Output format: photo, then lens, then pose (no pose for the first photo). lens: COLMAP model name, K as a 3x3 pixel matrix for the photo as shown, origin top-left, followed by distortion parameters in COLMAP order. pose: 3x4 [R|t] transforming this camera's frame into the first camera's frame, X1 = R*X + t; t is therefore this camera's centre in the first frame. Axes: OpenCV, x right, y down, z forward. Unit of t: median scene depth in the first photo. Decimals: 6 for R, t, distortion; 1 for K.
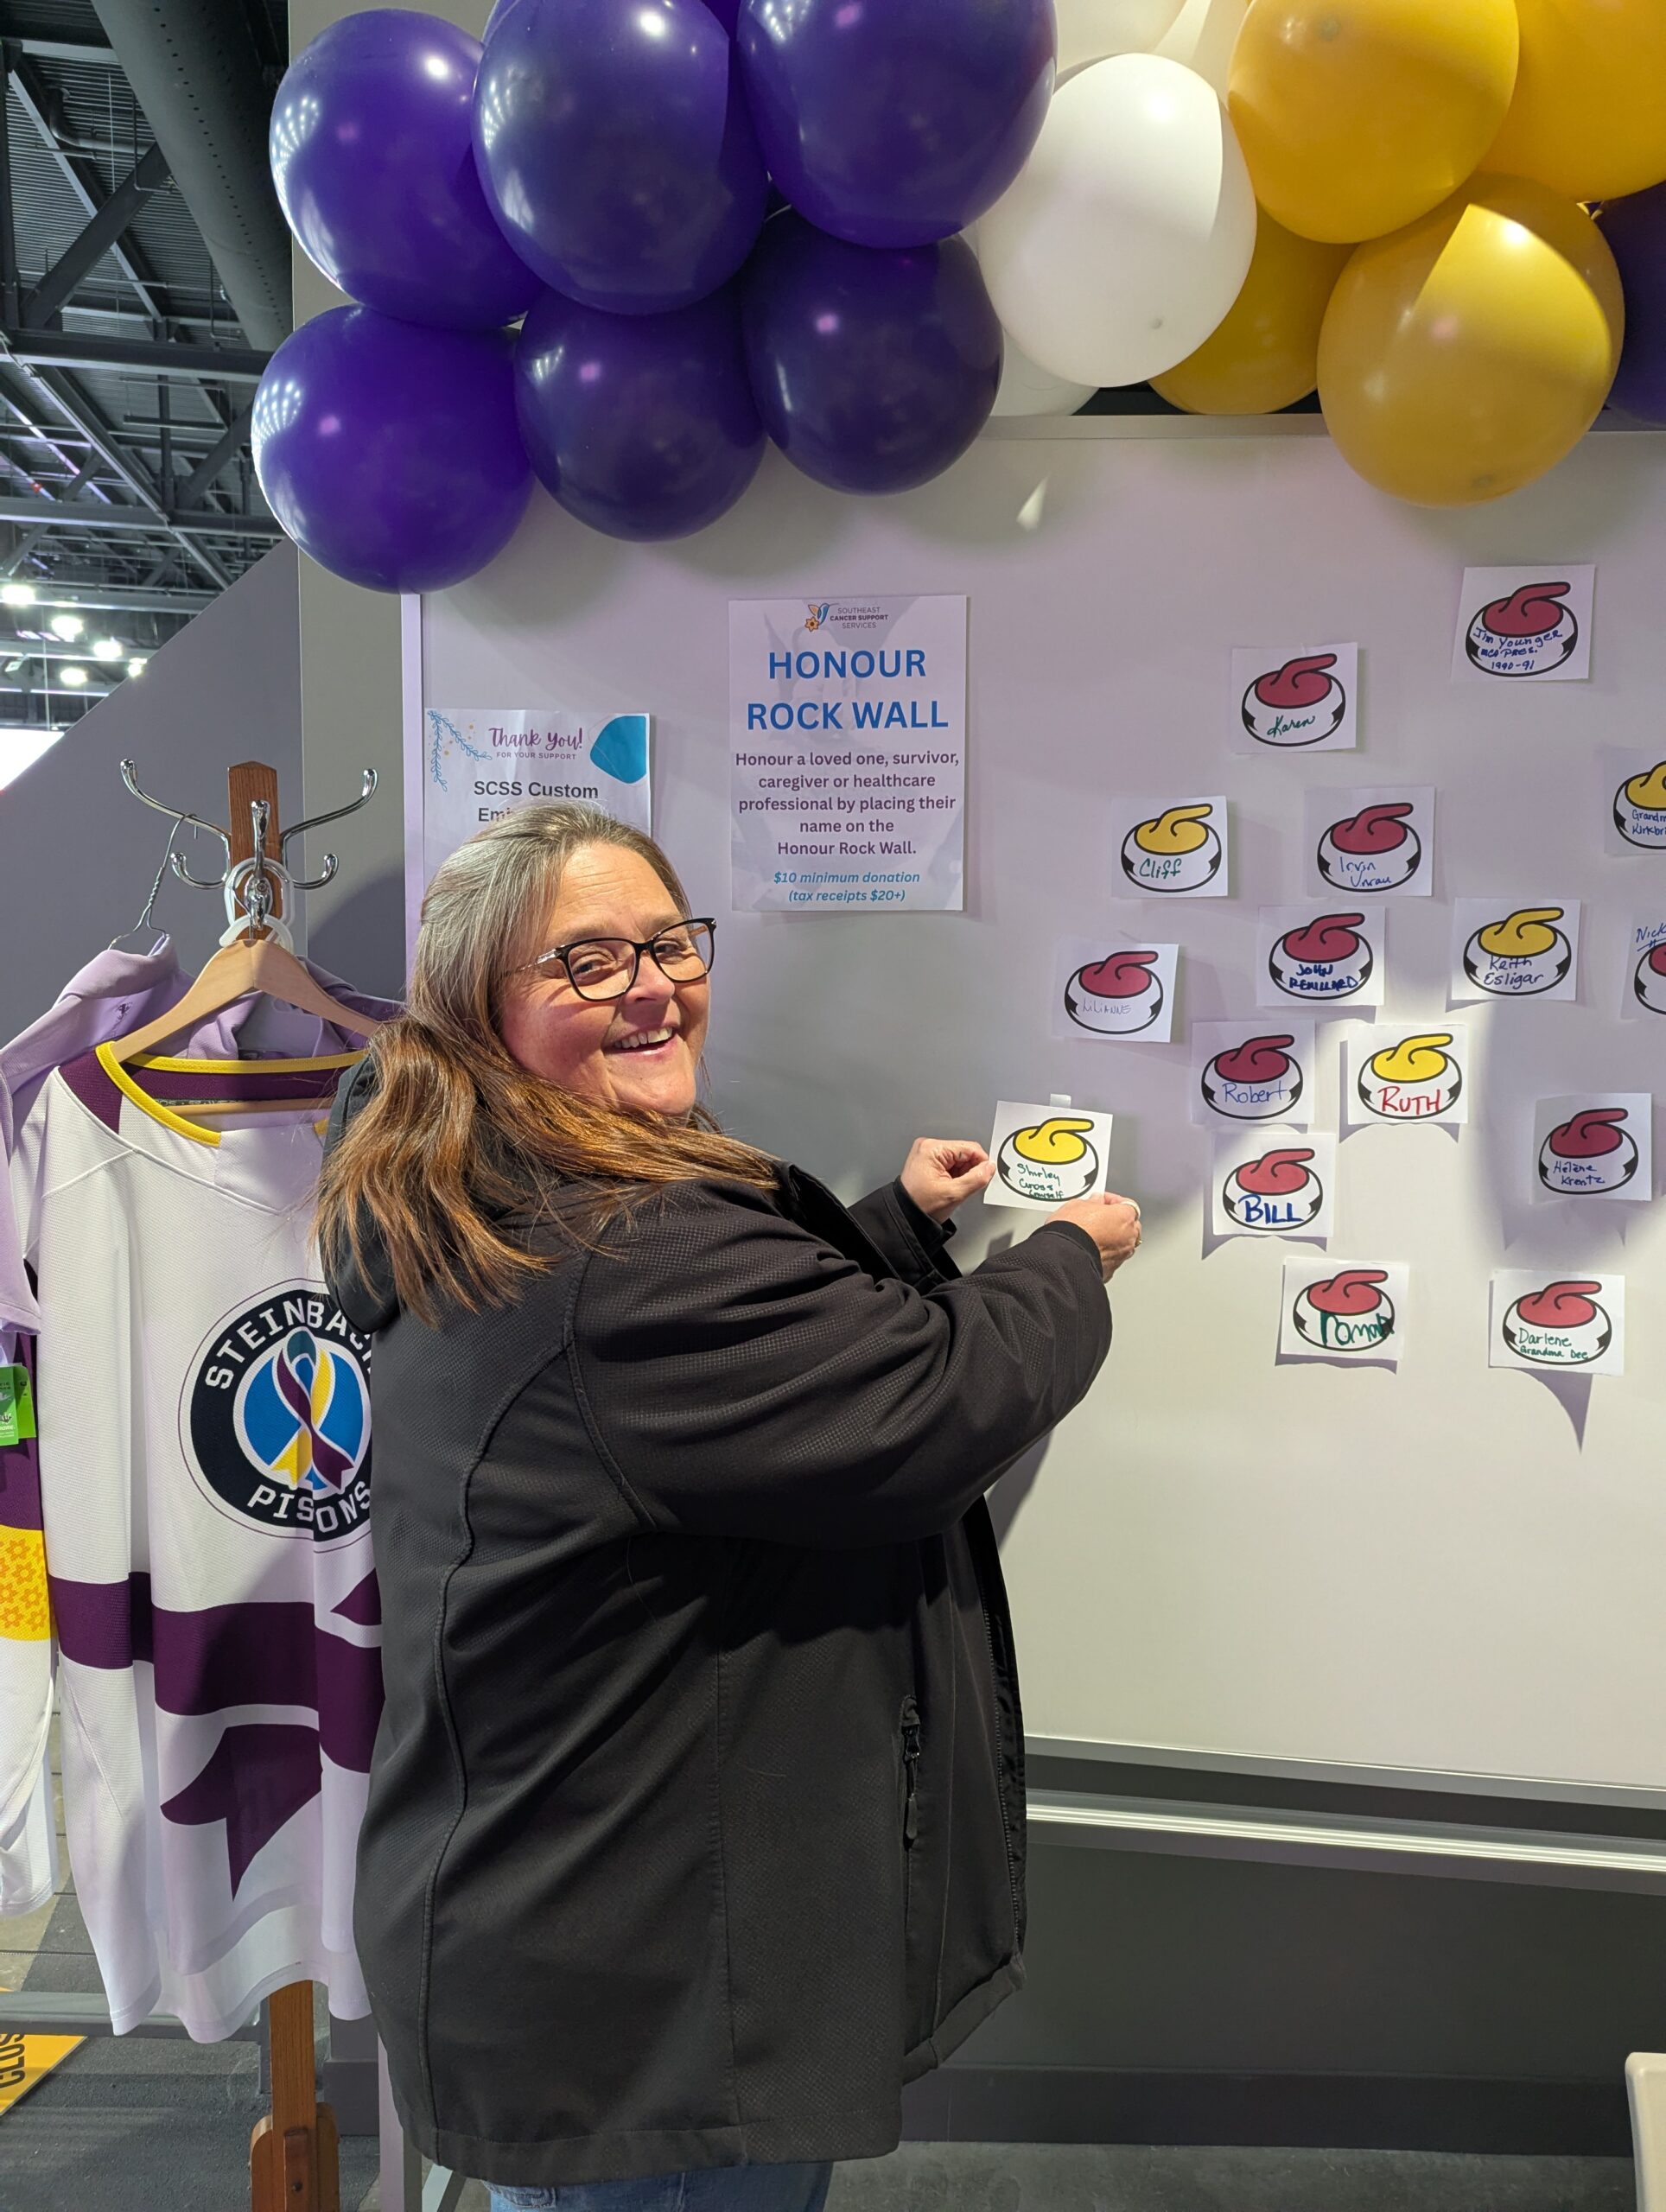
lens RADIAL K [[1602.7, 0, 833.0], [0, 1602.7, 1106.0], [0, 0, 1]] dist [0.025180, 0.002873]
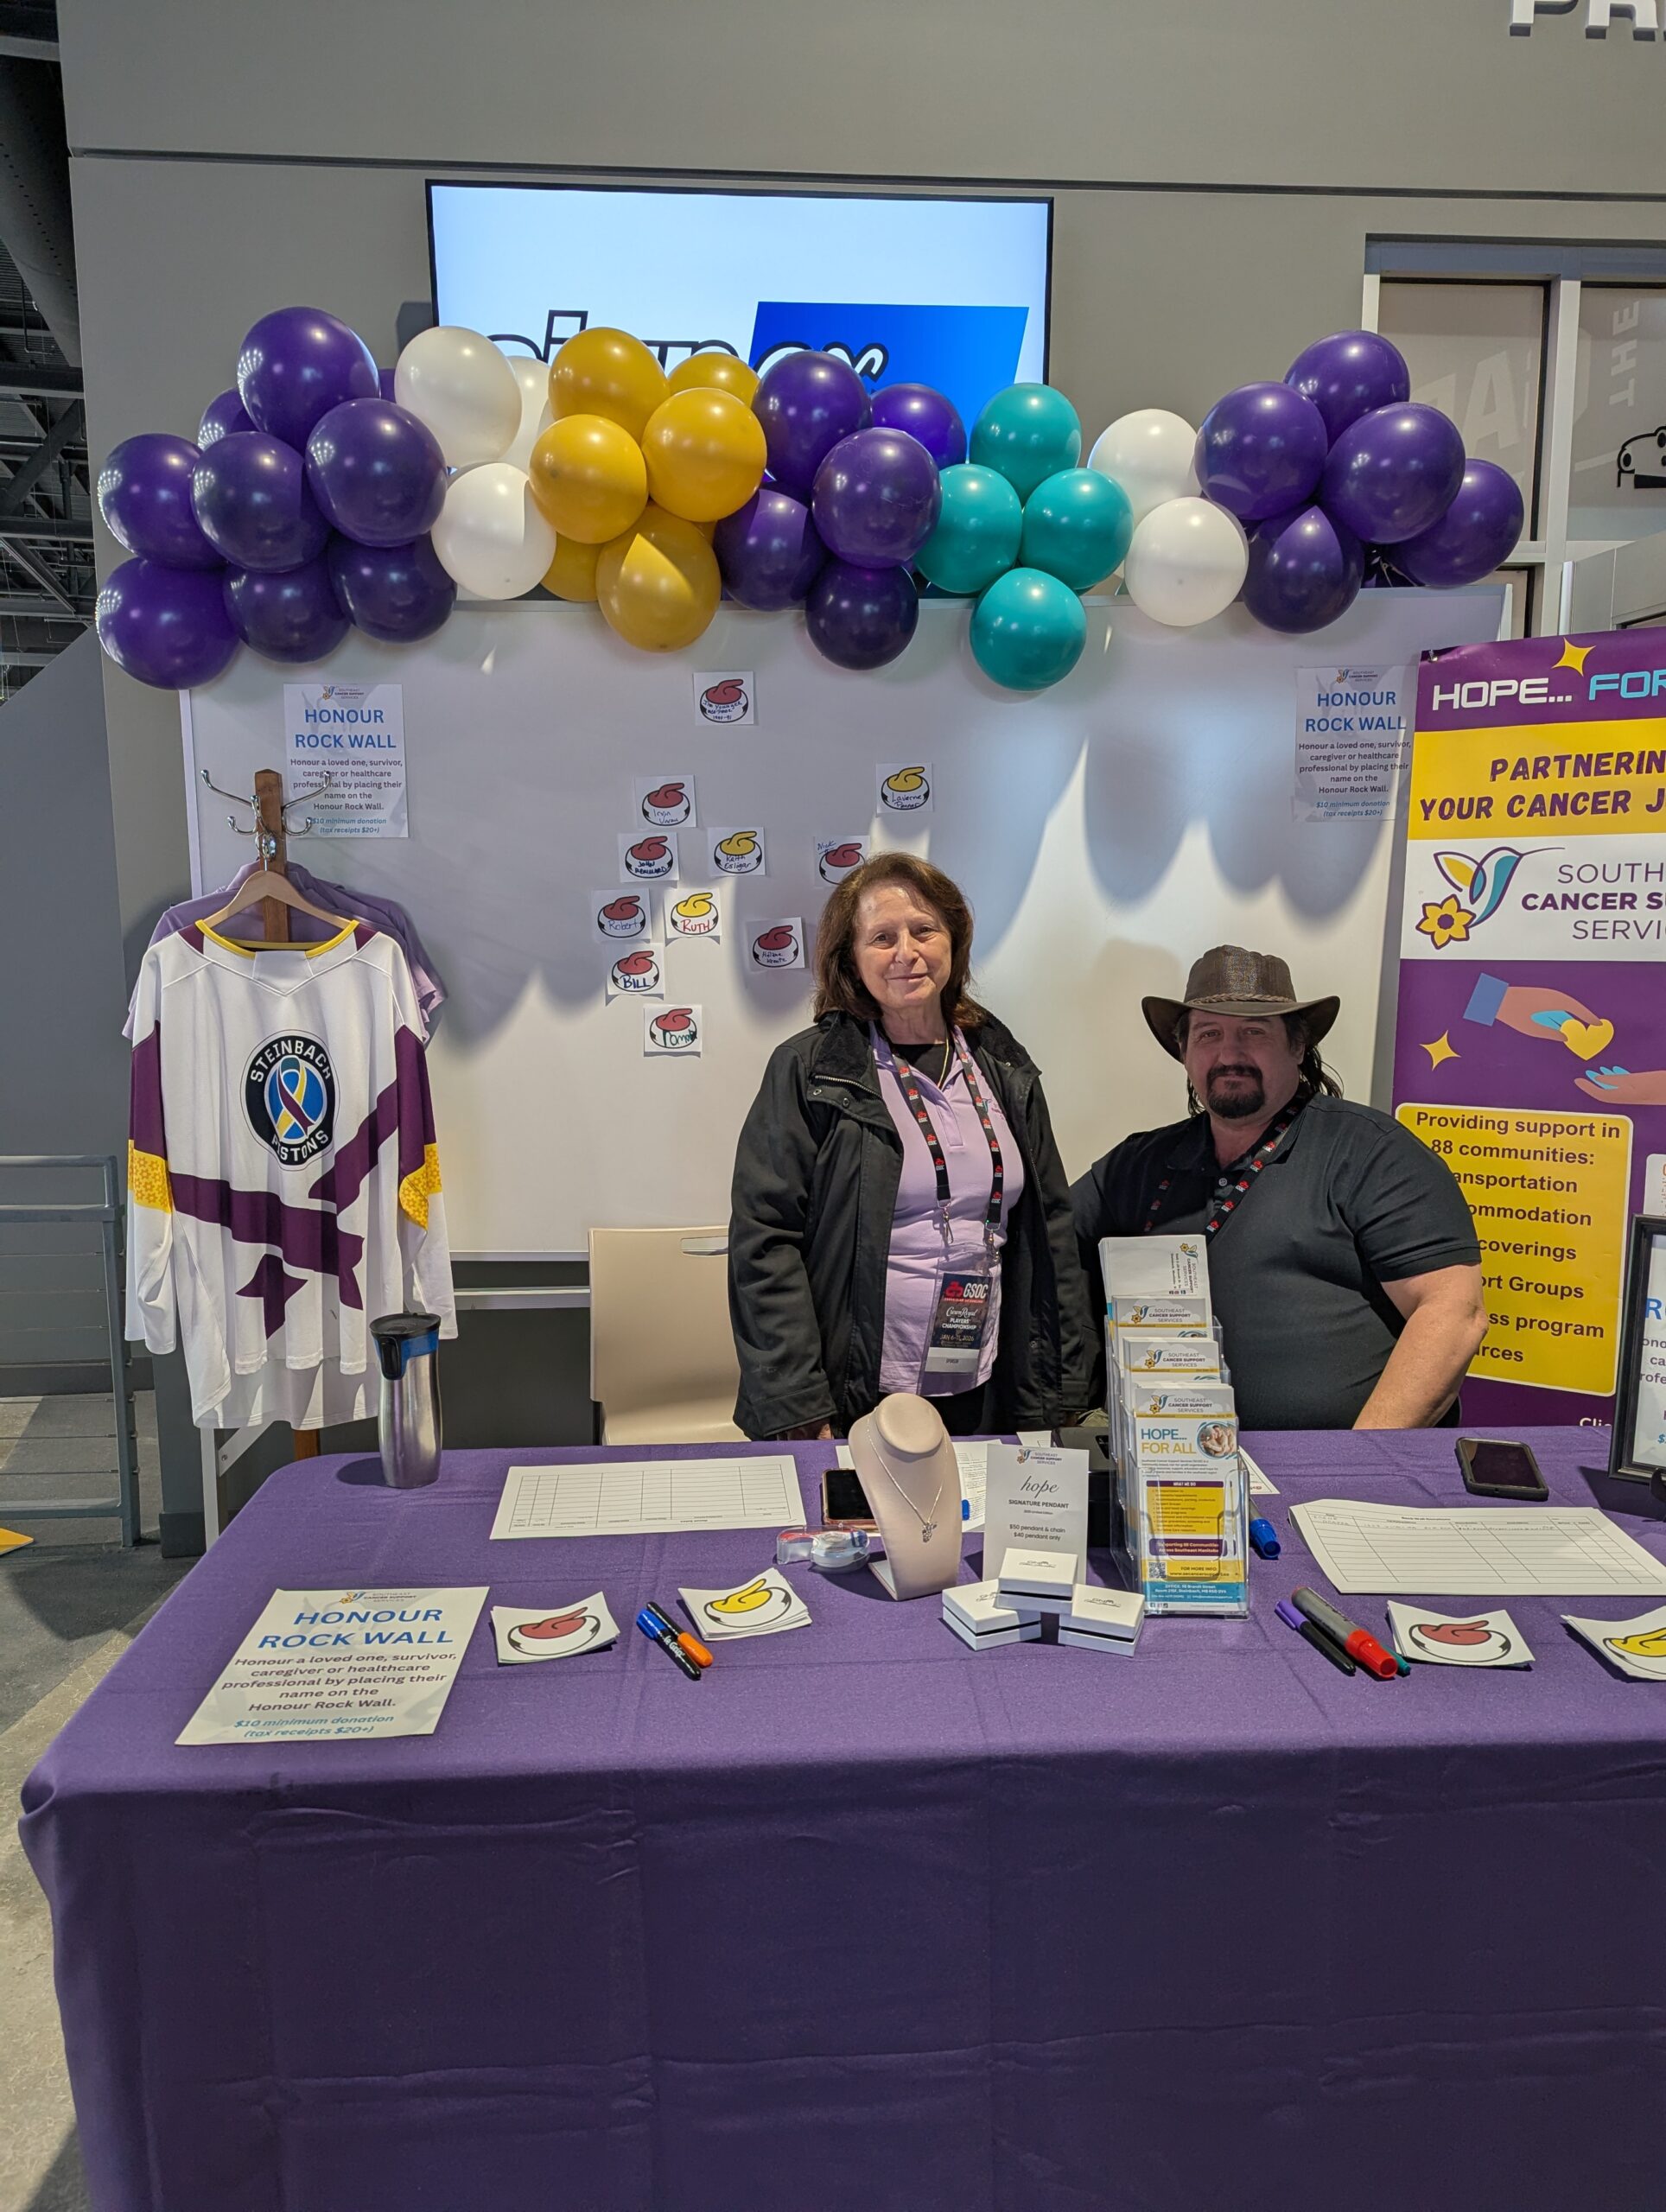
lens RADIAL K [[1503.6, 0, 816.7], [0, 1503.6, 1089.9], [0, 0, 1]] dist [0.037745, -0.003990]
pose [[0.994585, -0.044152, 0.094081, 0.321082], [0.040933, 0.998518, 0.035876, 0.146211], [-0.095526, -0.031830, 0.994918, -0.969534]]
